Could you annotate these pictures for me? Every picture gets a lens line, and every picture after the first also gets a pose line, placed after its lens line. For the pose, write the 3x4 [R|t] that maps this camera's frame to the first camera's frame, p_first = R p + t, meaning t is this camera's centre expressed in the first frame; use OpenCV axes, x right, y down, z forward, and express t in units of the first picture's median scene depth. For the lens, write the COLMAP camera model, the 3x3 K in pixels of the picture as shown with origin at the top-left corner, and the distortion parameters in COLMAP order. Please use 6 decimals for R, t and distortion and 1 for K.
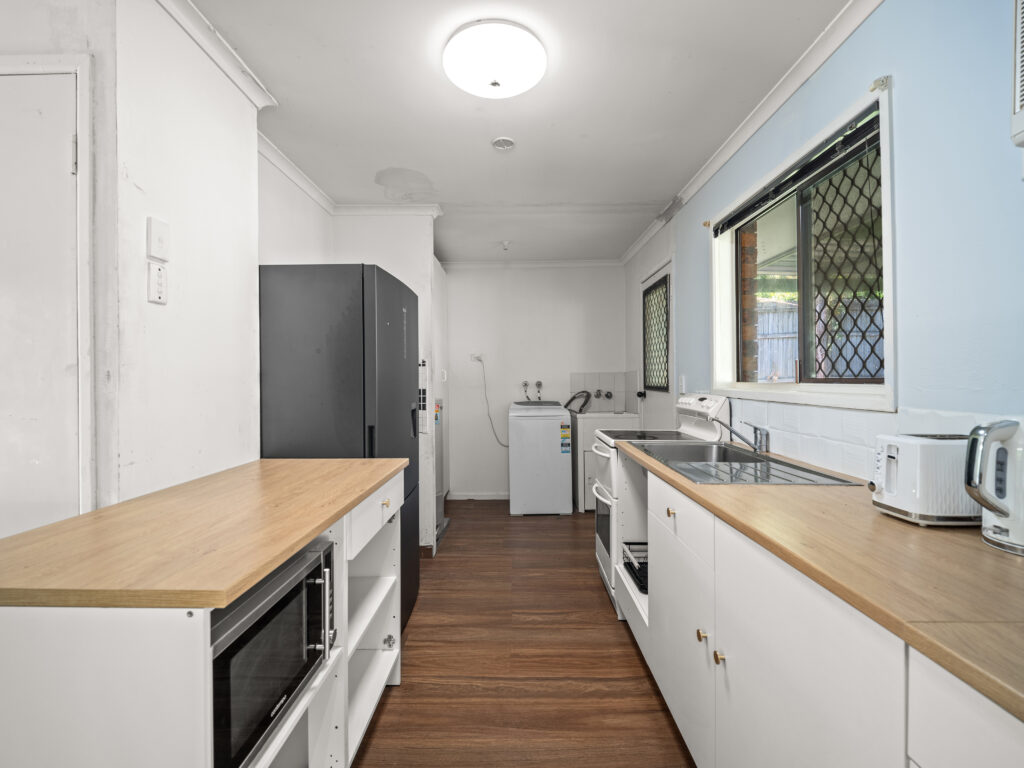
lens RADIAL K [[479.6, 0, 507.3], [0, 479.6, 377.2], [0, 0, 1]] dist [0.002877, -0.004683]
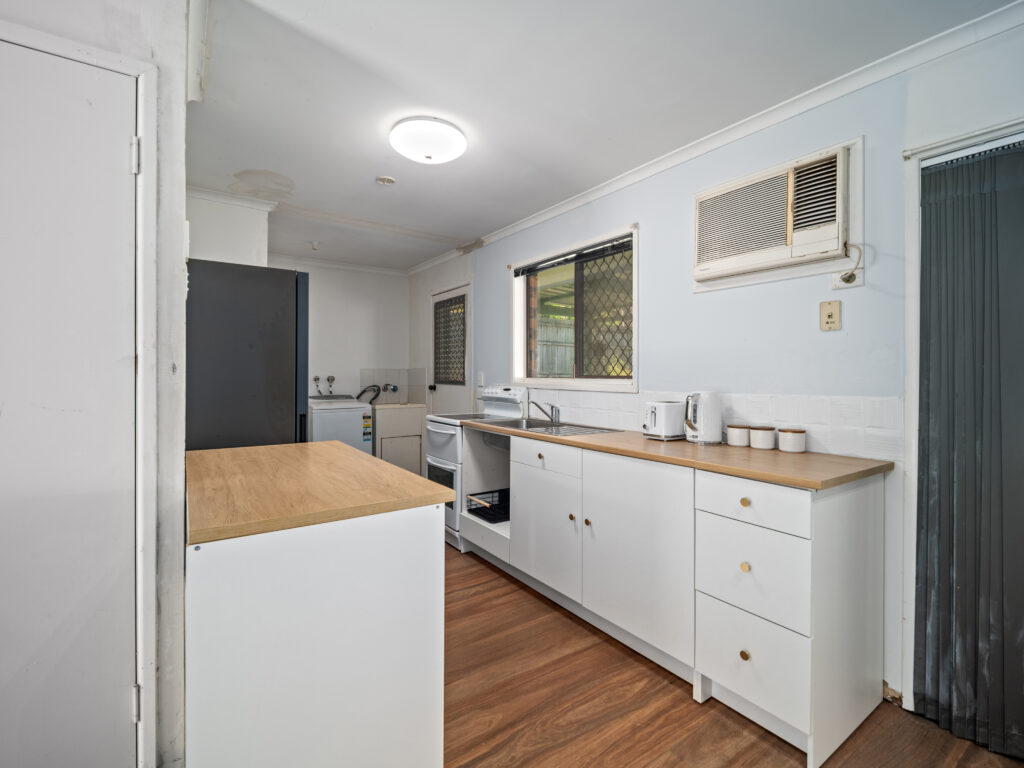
lens RADIAL K [[479.6, 0, 515.3], [0, 479.6, 373.0], [0, 0, 1]] dist [0.002877, -0.004683]
pose [[0.808431, 0.011049, 0.588487, -0.440529], [-0.011032, 0.999933, -0.003619, 0.001958], [-0.588487, -0.003566, 0.808499, -0.175009]]
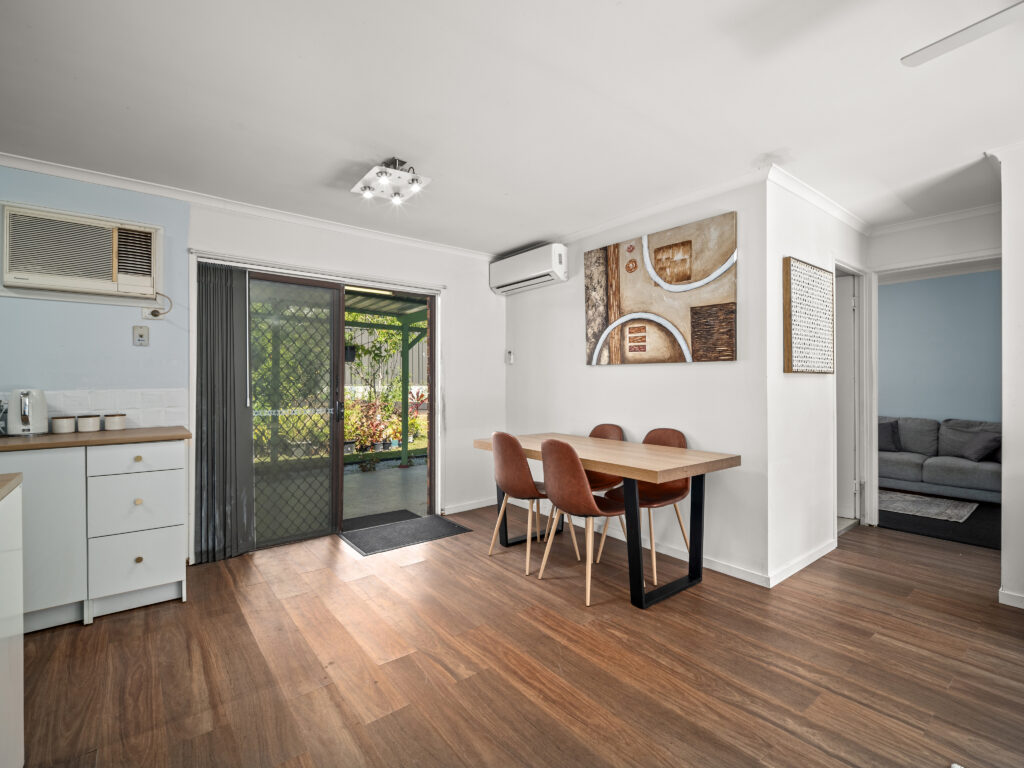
lens RADIAL K [[479.6, 0, 511.1], [0, 479.6, 381.9], [0, 0, 1]] dist [0.002877, -0.004683]
pose [[-0.629752, 0.005834, 0.776774, -1.064635], [0.003298, 0.999983, -0.004837, 0.021791], [-0.776789, -0.000485, -0.629761, 0.203108]]
